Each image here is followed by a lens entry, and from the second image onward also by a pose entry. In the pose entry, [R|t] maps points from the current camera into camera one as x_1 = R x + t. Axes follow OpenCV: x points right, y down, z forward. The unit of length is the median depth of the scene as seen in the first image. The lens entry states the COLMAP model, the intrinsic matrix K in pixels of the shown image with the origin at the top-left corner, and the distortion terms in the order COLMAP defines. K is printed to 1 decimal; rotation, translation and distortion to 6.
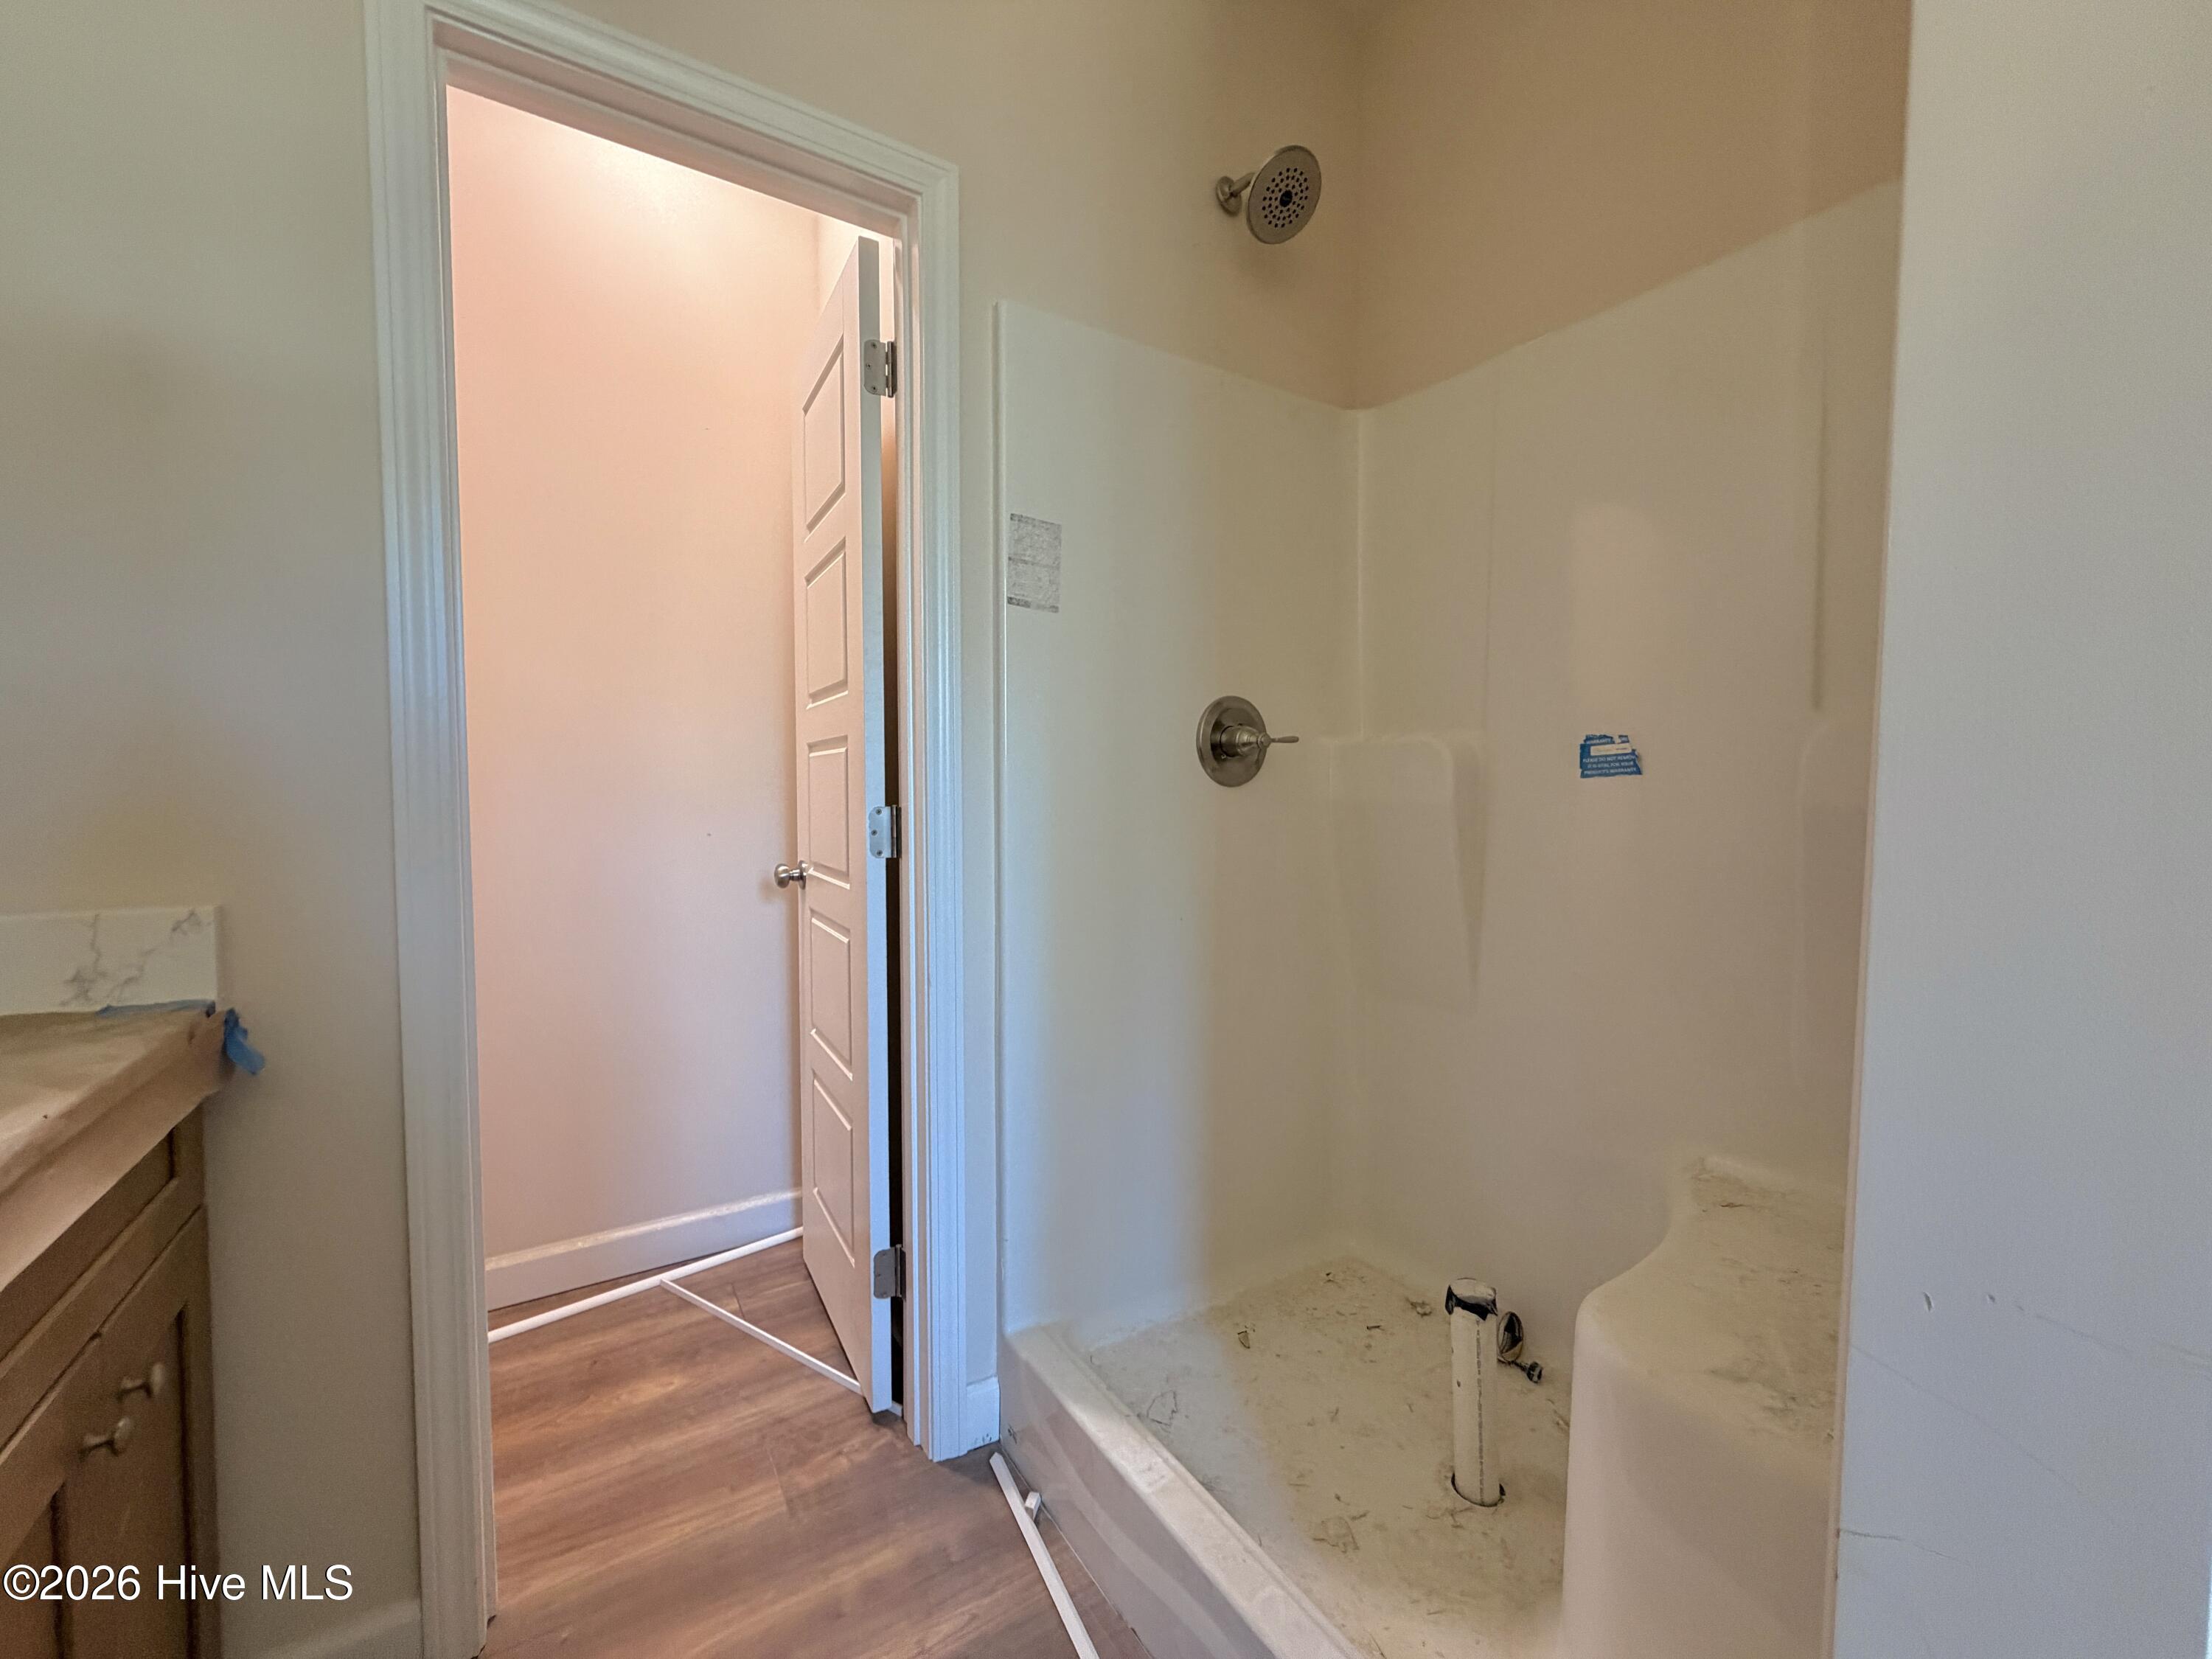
lens RADIAL K [[883.4, 0, 1108.2], [0, 883.4, 828.5], [0, 0, 1]] dist [-0.001956, -0.000544]
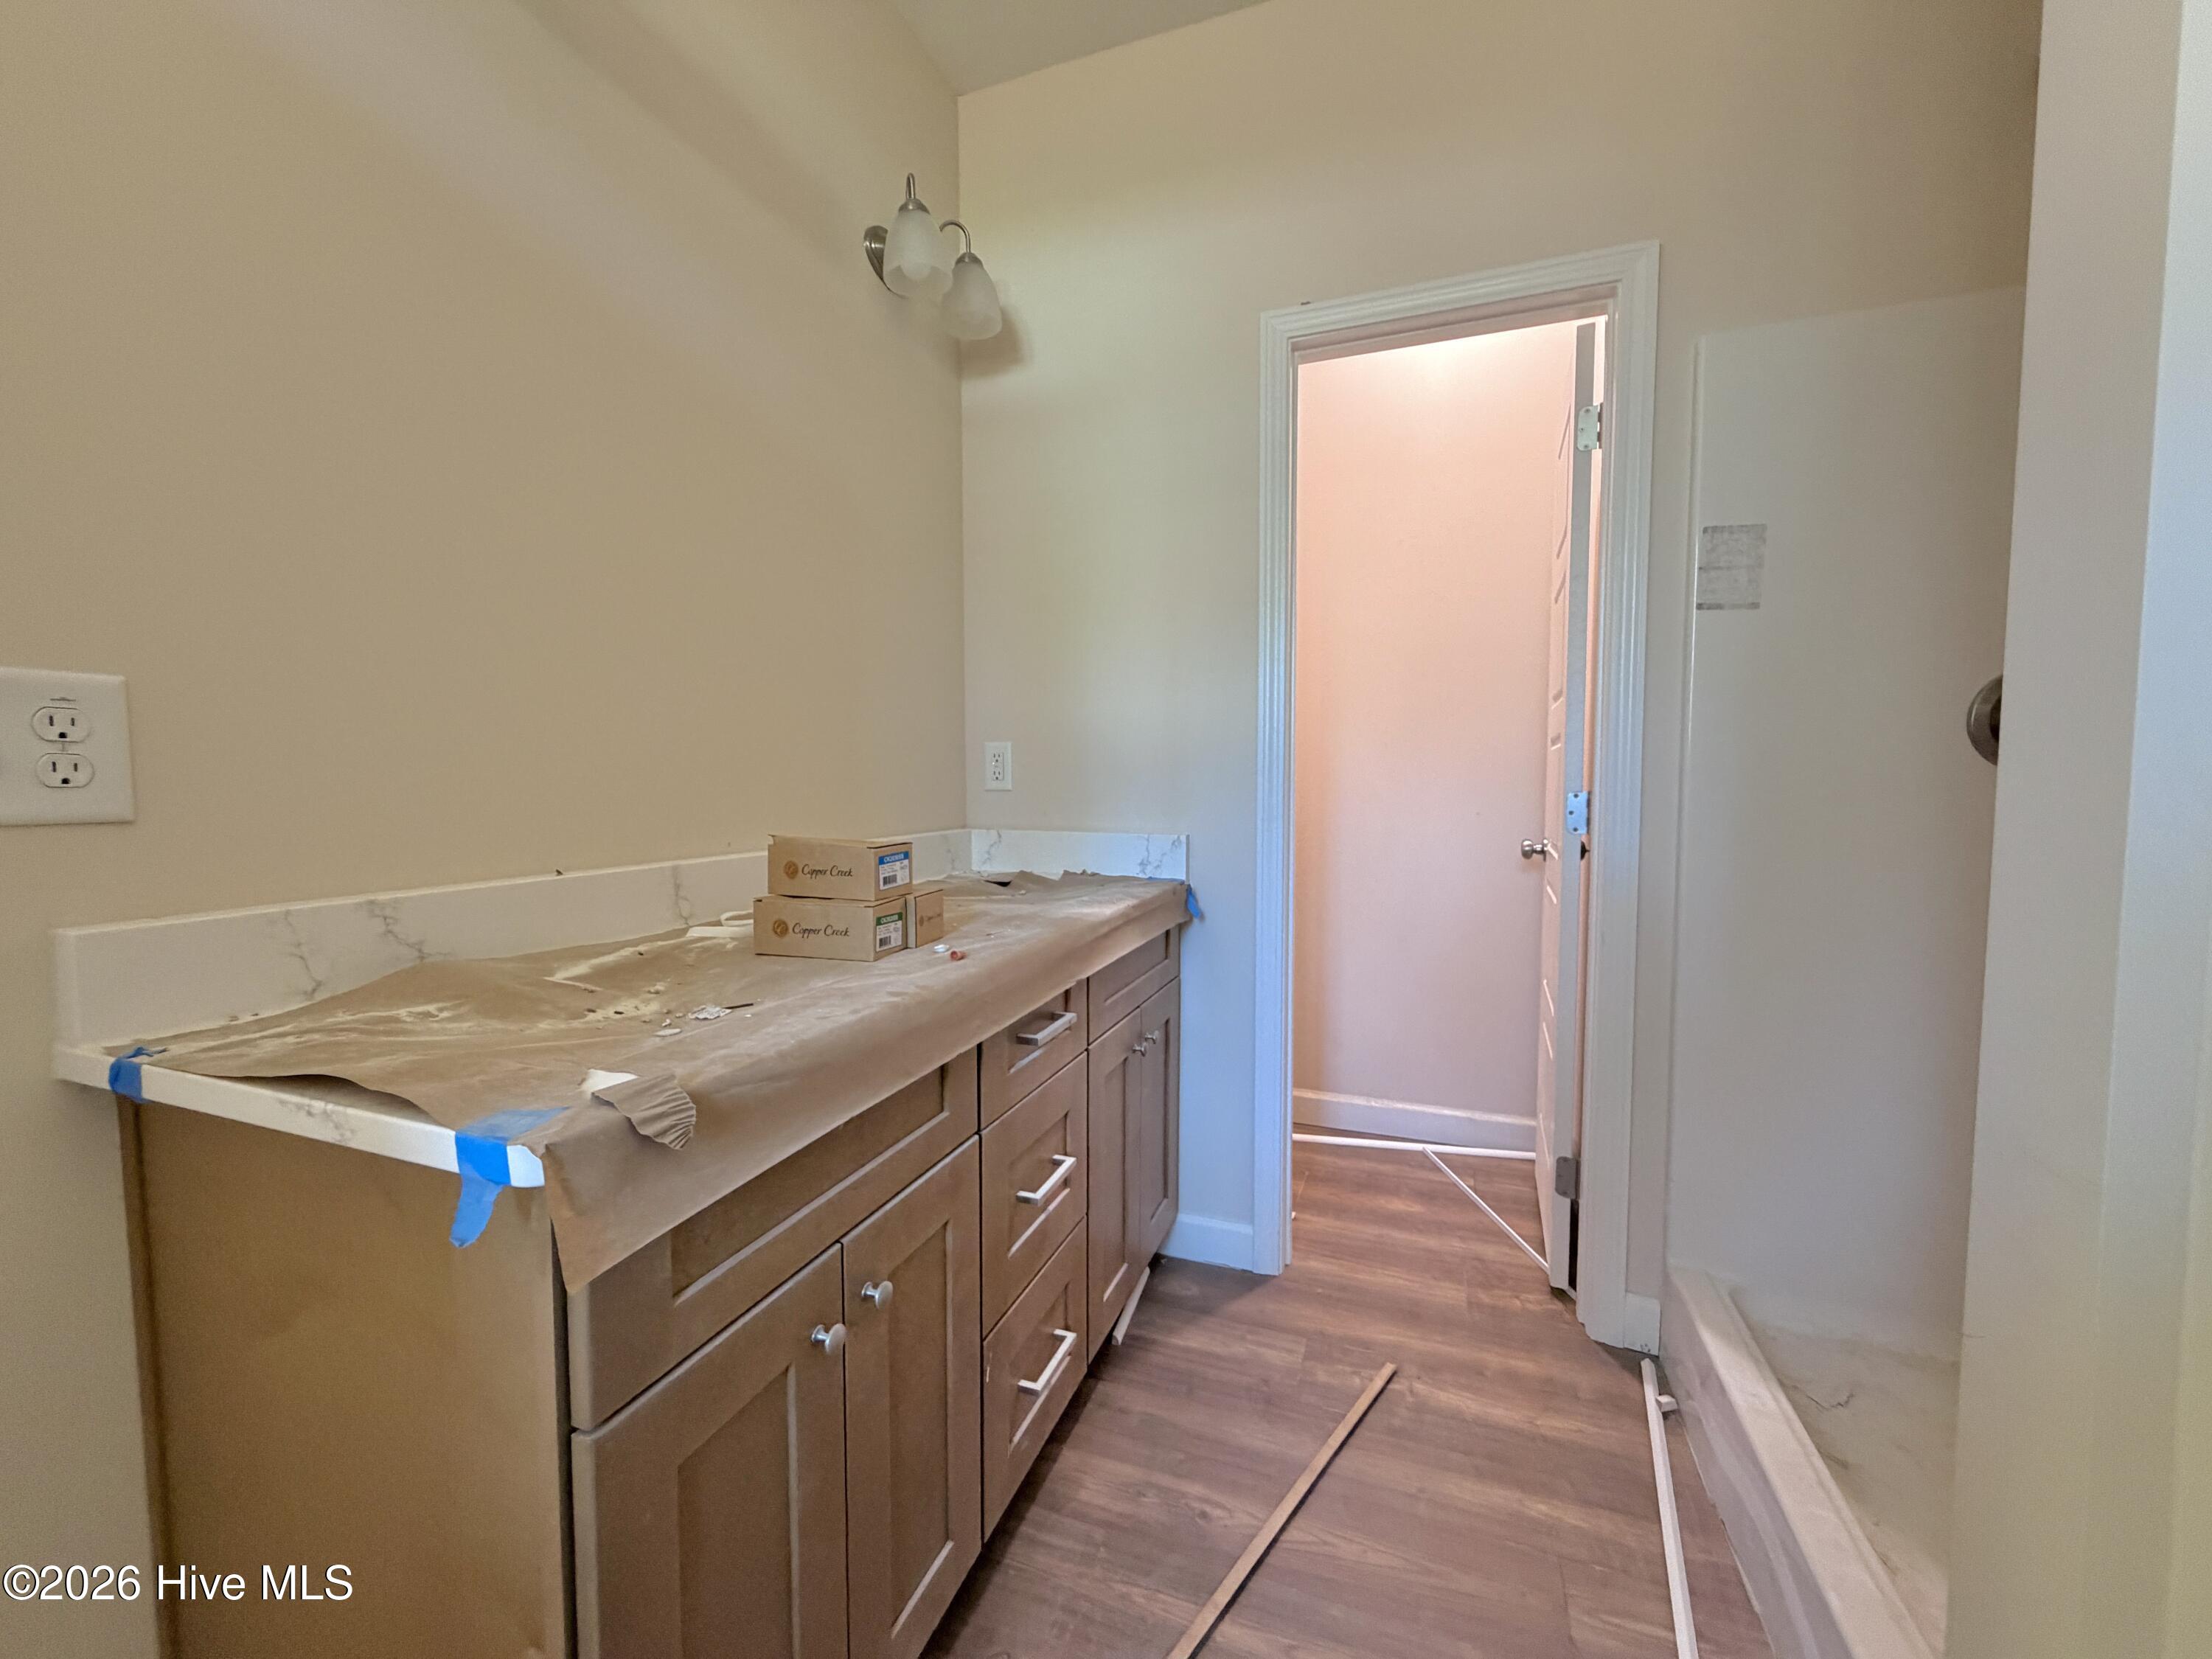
lens RADIAL K [[883.4, 0, 1107.5], [0, 883.4, 829.0], [0, 0, 1]] dist [-0.001956, -0.000544]
pose [[0.605977, 0.043398, -0.794297, 0.320496], [-0.031242, 0.999039, 0.030749, 0.008670], [0.794868, 0.006182, 0.606751, -0.250225]]
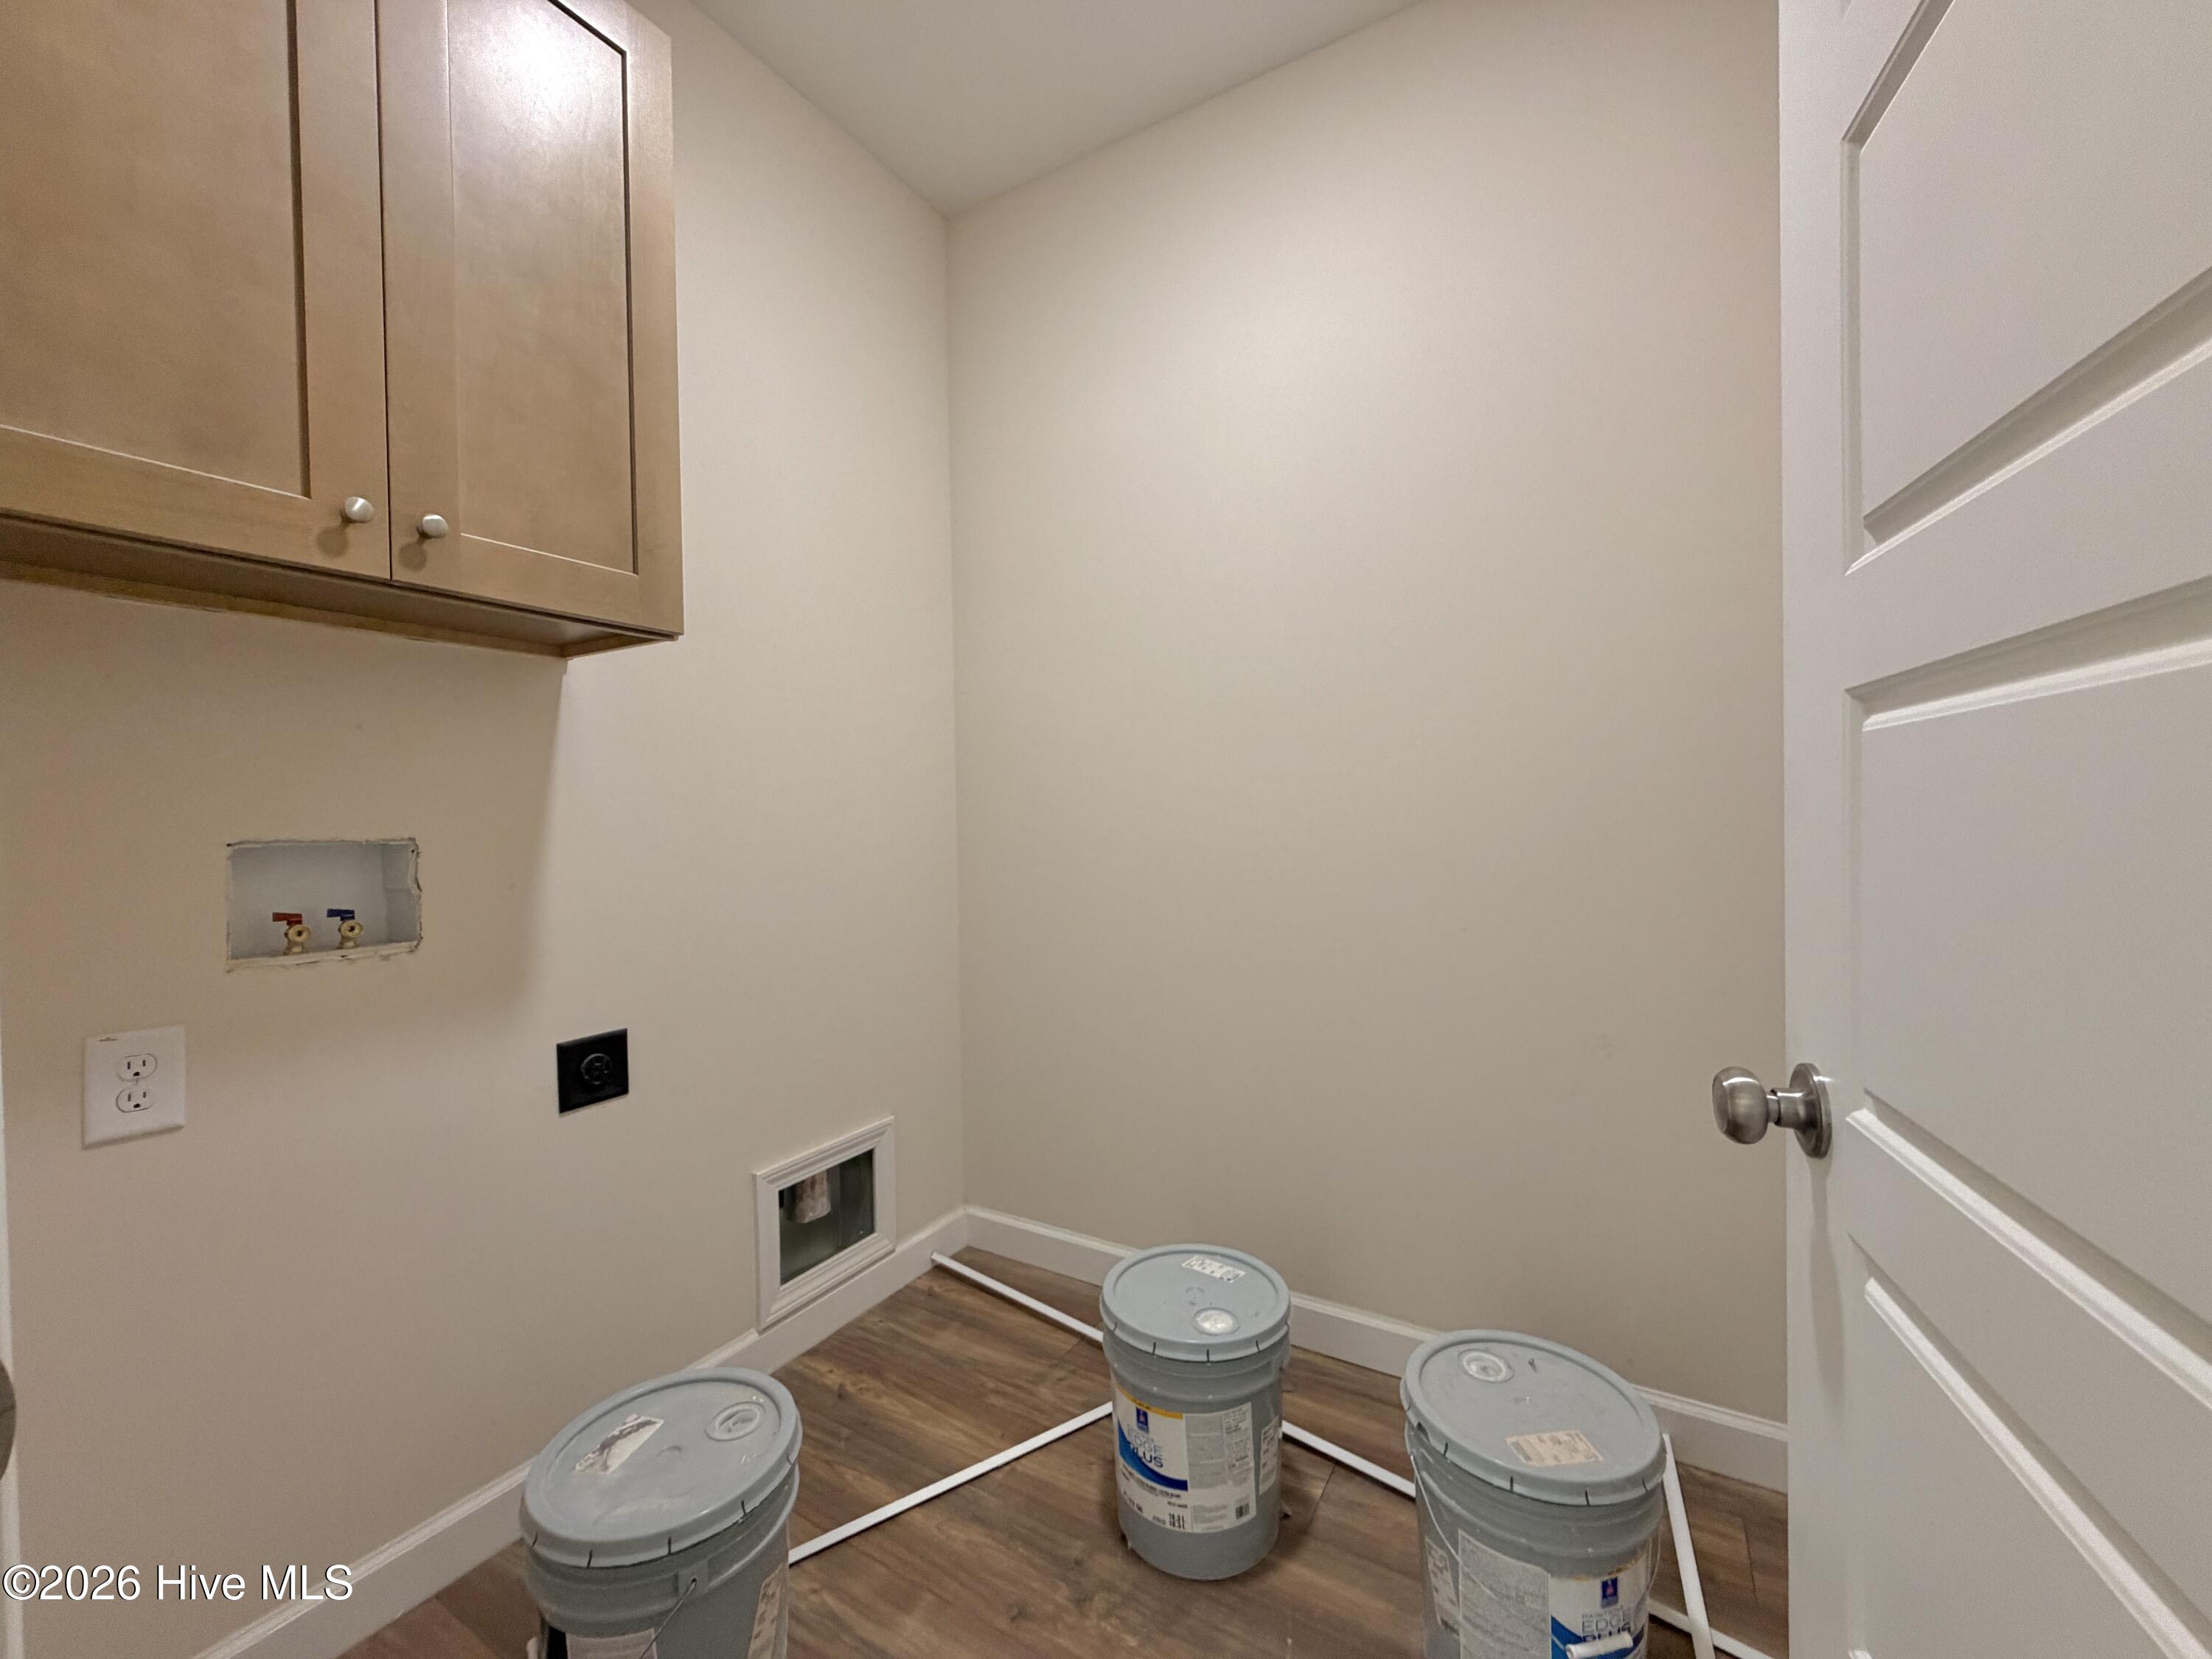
lens RADIAL K [[883.4, 0, 1104.7], [0, 883.4, 826.6], [0, 0, 1]] dist [-0.001956, -0.000544]
pose [[0.594509, 0.003590, -0.804081, -0.328237], [-0.030436, 0.999374, -0.018041, -0.047059], [0.803512, 0.035199, 0.594246, 0.815530]]
